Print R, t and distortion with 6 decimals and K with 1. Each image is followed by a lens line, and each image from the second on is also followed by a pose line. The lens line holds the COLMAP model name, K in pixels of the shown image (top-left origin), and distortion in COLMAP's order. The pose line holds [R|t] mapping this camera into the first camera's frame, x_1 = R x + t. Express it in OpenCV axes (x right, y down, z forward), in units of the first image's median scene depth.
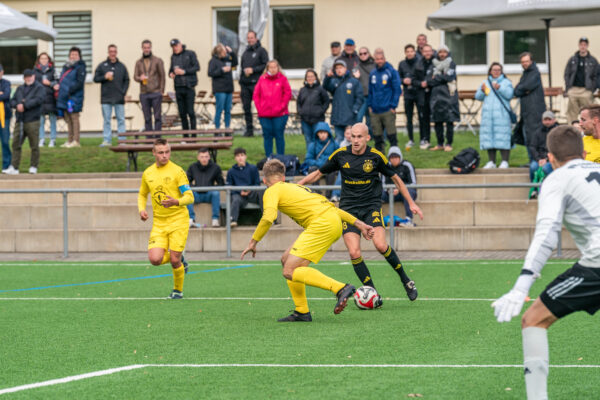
lens RADIAL K [[3304.5, 0, 299.8], [0, 3304.5, 199.7], [0, 0, 1]] dist [-0.144059, 0.000000]
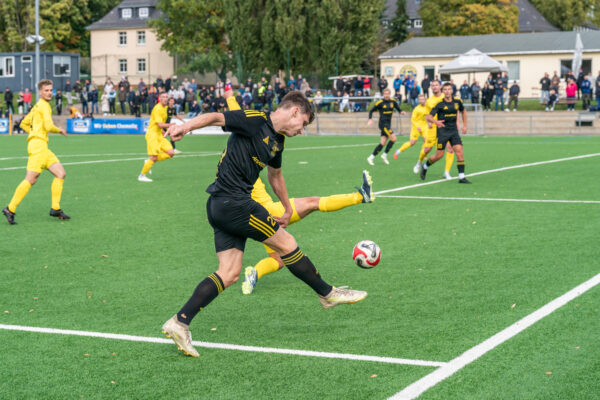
lens RADIAL K [[1198.1, 0, 292.8], [0, 1198.1, 165.5], [0, 0, 1]] dist [0.004478, 0.000000]
pose [[0.980354, 0.012484, -0.196851, -0.065281], [-0.004819, 0.999213, 0.039369, 0.000891], [0.197188, -0.037647, 0.979643, -0.267541]]
